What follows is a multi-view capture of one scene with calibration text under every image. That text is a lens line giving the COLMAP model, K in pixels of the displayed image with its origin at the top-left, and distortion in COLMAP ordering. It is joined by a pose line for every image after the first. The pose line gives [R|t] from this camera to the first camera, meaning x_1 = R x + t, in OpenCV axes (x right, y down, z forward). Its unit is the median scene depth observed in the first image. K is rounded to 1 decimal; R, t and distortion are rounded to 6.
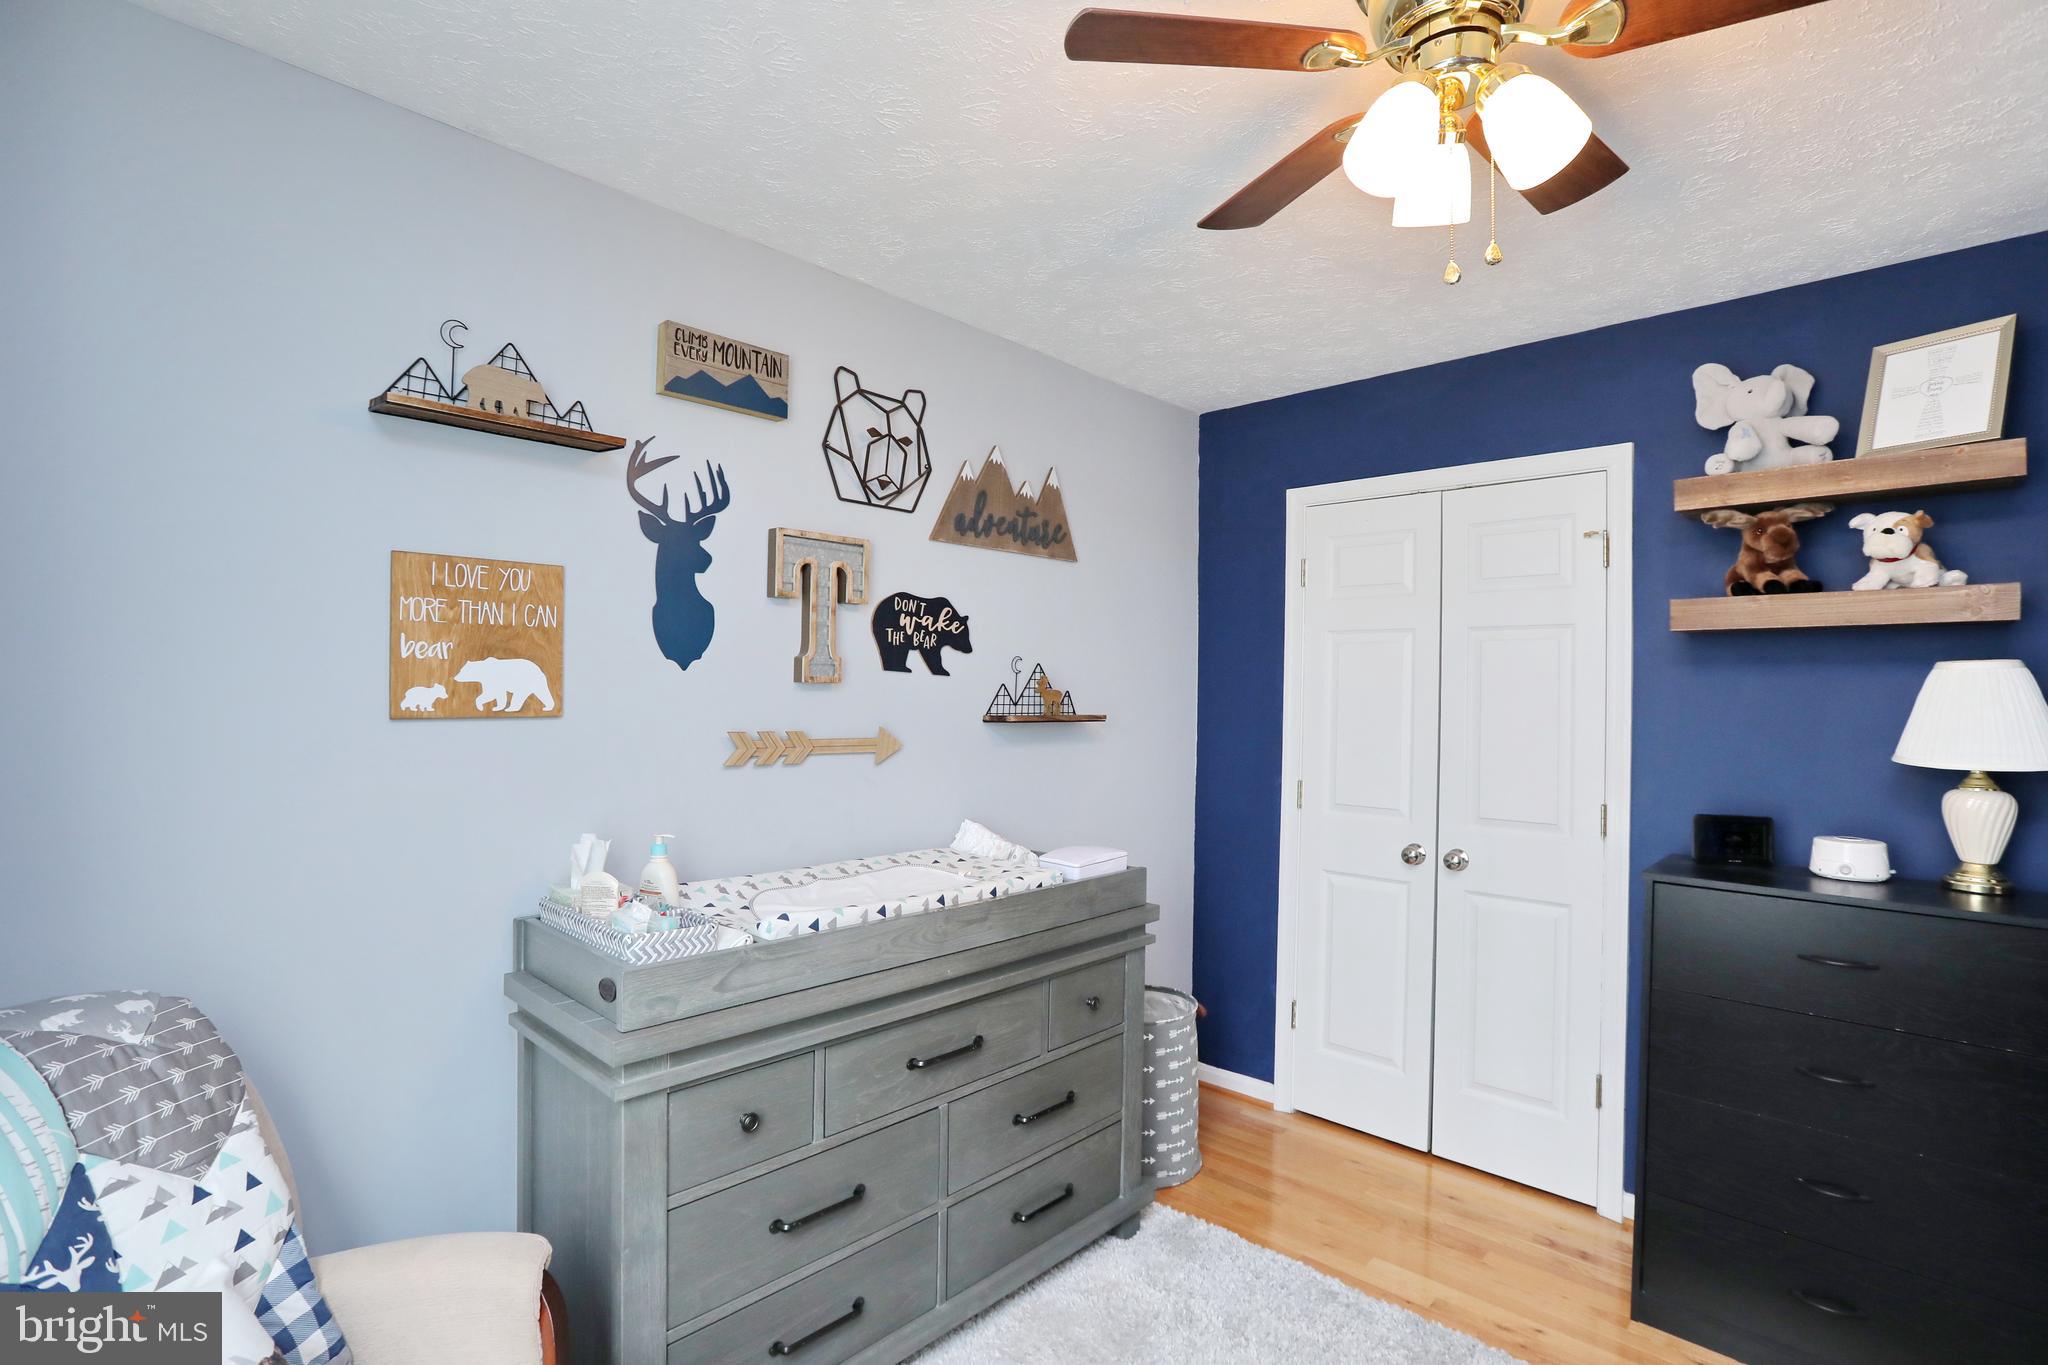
lens RADIAL K [[955.2, 0, 1027.6], [0, 955.2, 683.8], [0, 0, 1]] dist [-0.057256, 0.020877]
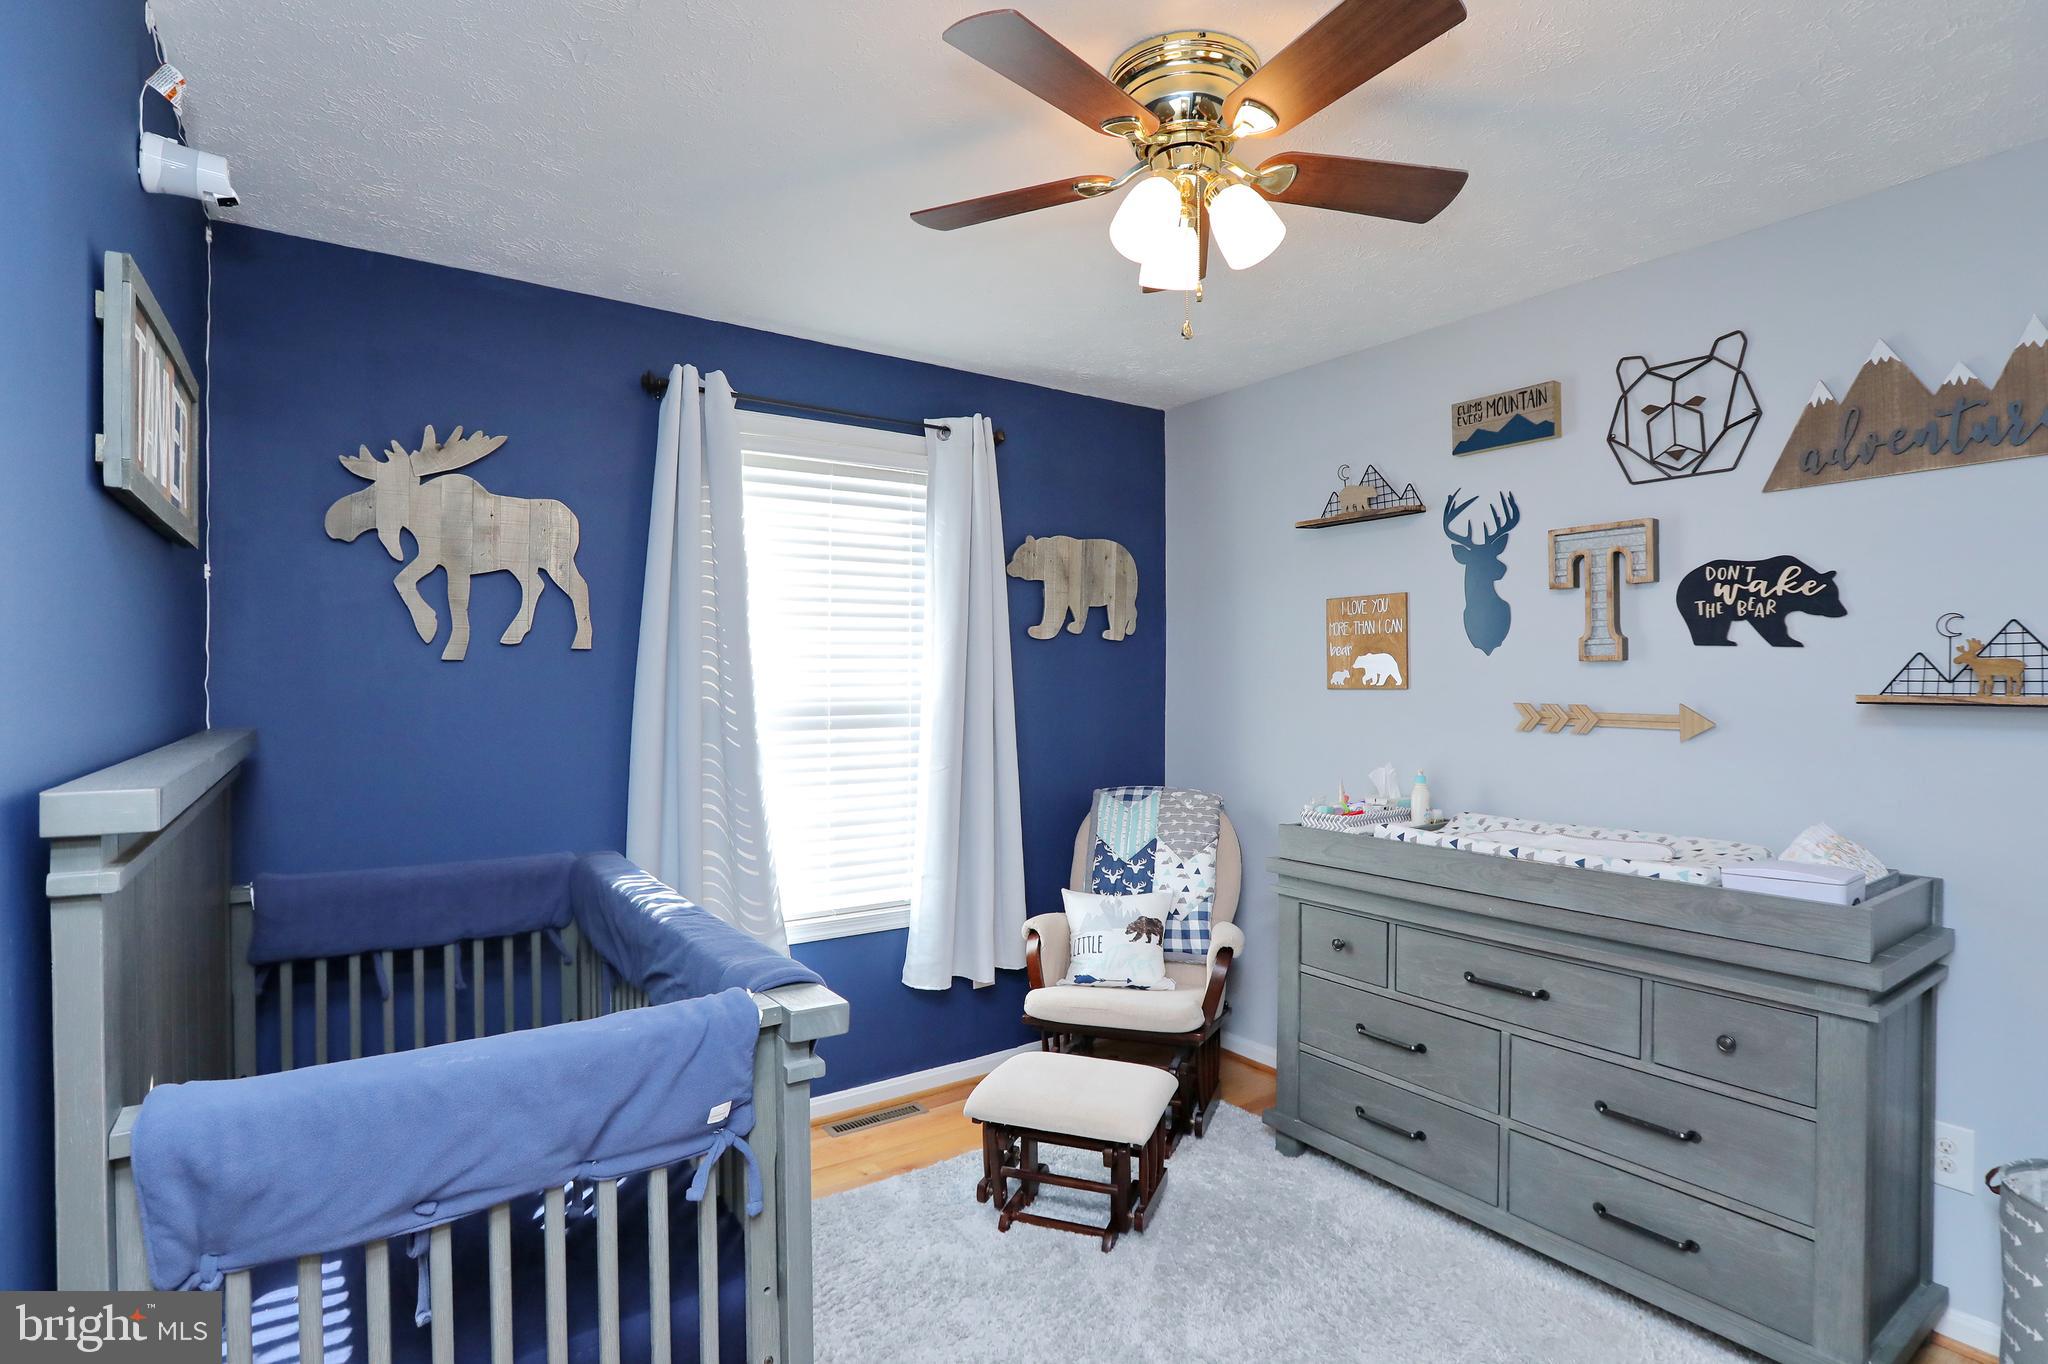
lens RADIAL K [[955.2, 0, 1027.6], [0, 955.2, 683.3], [0, 0, 1]] dist [-0.057256, 0.020877]
pose [[-0.177581, -0.009810, -0.984057, 1.019631], [0.006505, 0.999917, -0.011142, 0.034246], [0.984085, -0.008380, -0.177502, 0.583447]]
